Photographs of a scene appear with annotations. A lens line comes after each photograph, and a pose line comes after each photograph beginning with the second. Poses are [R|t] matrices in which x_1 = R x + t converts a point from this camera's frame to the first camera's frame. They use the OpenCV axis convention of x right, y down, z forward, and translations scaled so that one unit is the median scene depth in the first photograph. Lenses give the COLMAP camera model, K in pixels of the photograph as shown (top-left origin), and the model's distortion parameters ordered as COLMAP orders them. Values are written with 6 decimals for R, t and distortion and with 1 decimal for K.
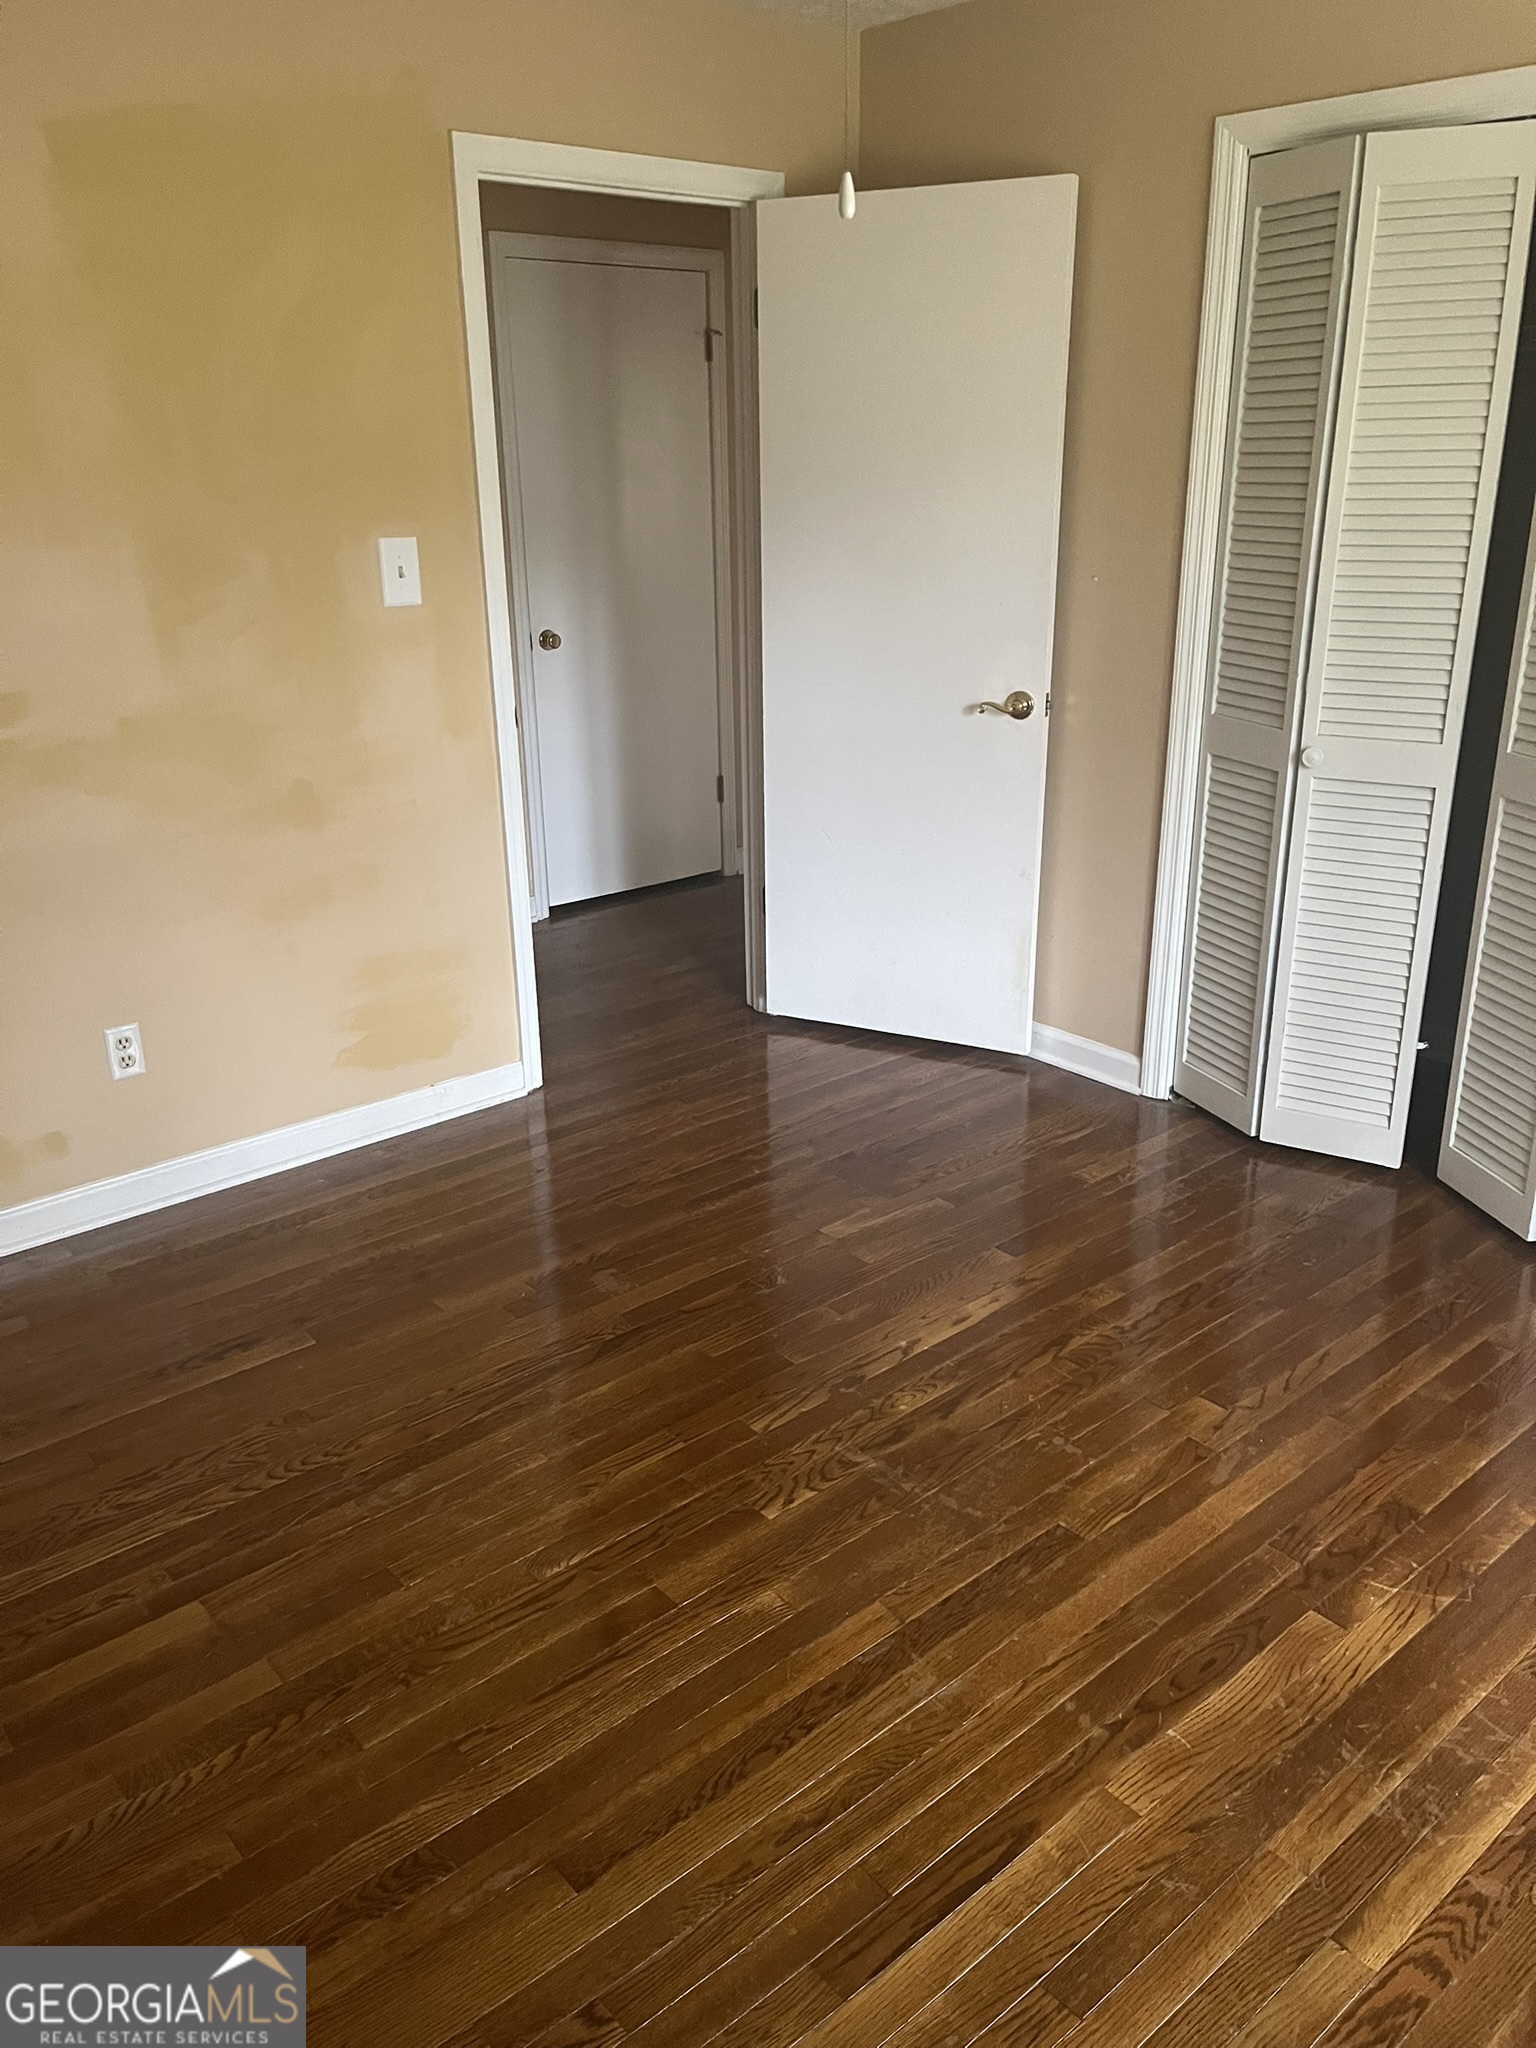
lens RADIAL K [[1559.4, 0, 786.2], [0, 1559.4, 1033.1], [0, 0, 1]] dist [0.054803, -0.058608]
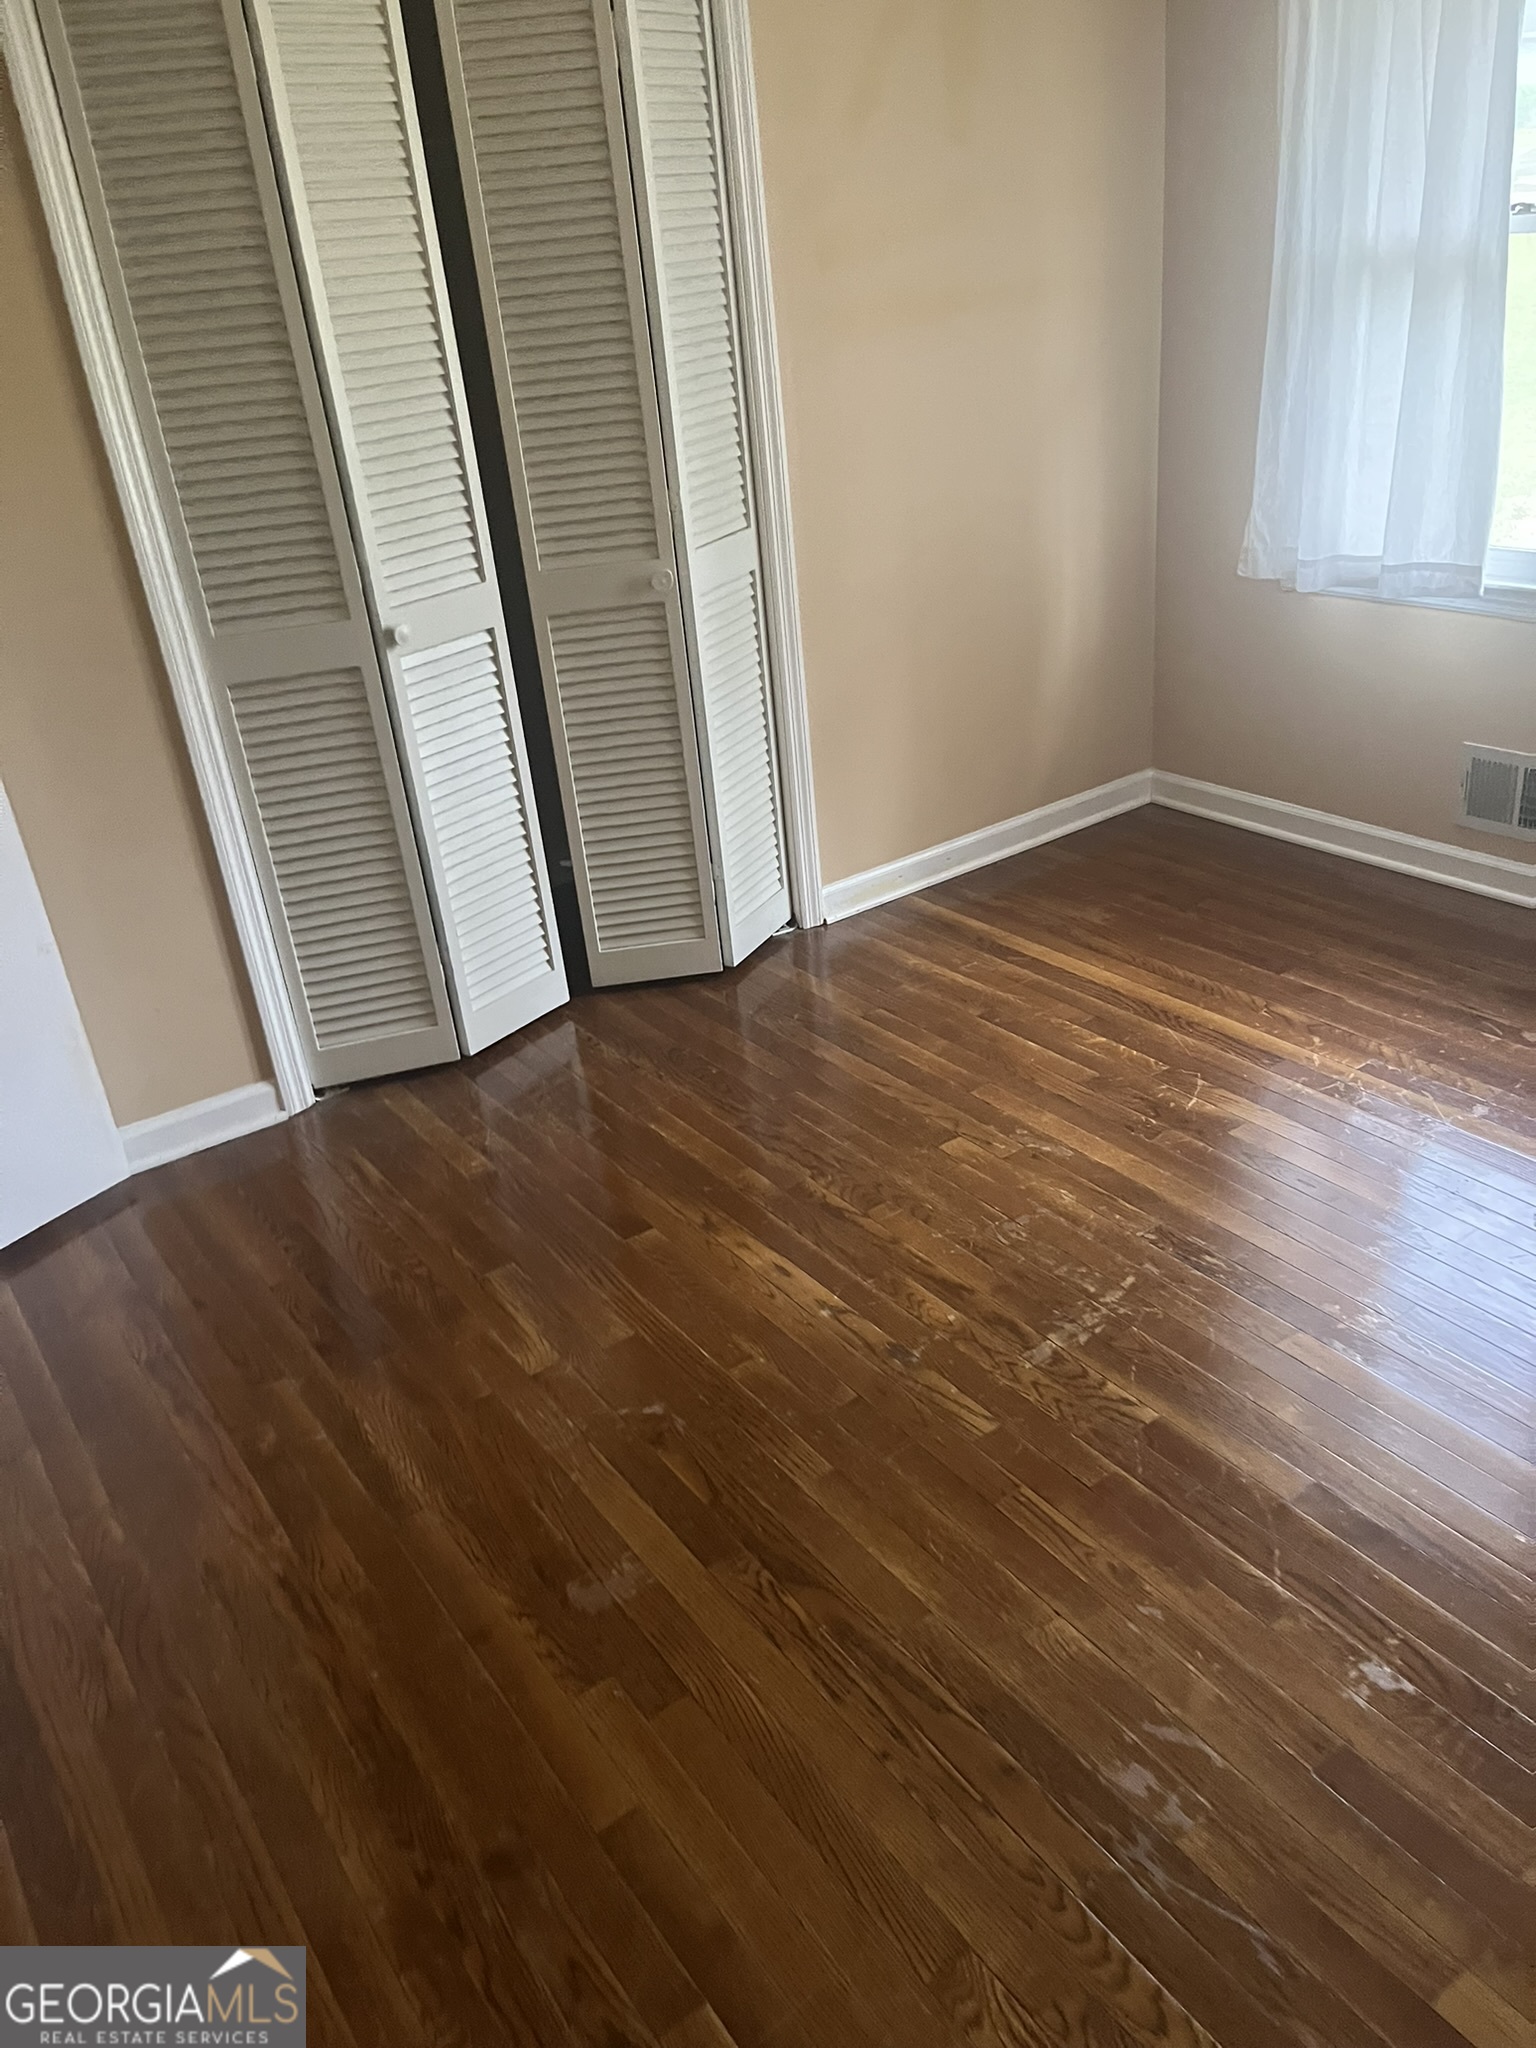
lens RADIAL K [[1559.4, 0, 786.2], [0, 1559.4, 1033.1], [0, 0, 1]] dist [0.054803, -0.058608]
pose [[0.097545, -0.444138, 0.890632, -0.522753], [0.429489, 0.826066, 0.364902, -0.210754], [-0.897788, 0.346923, 0.271332, 0.608454]]
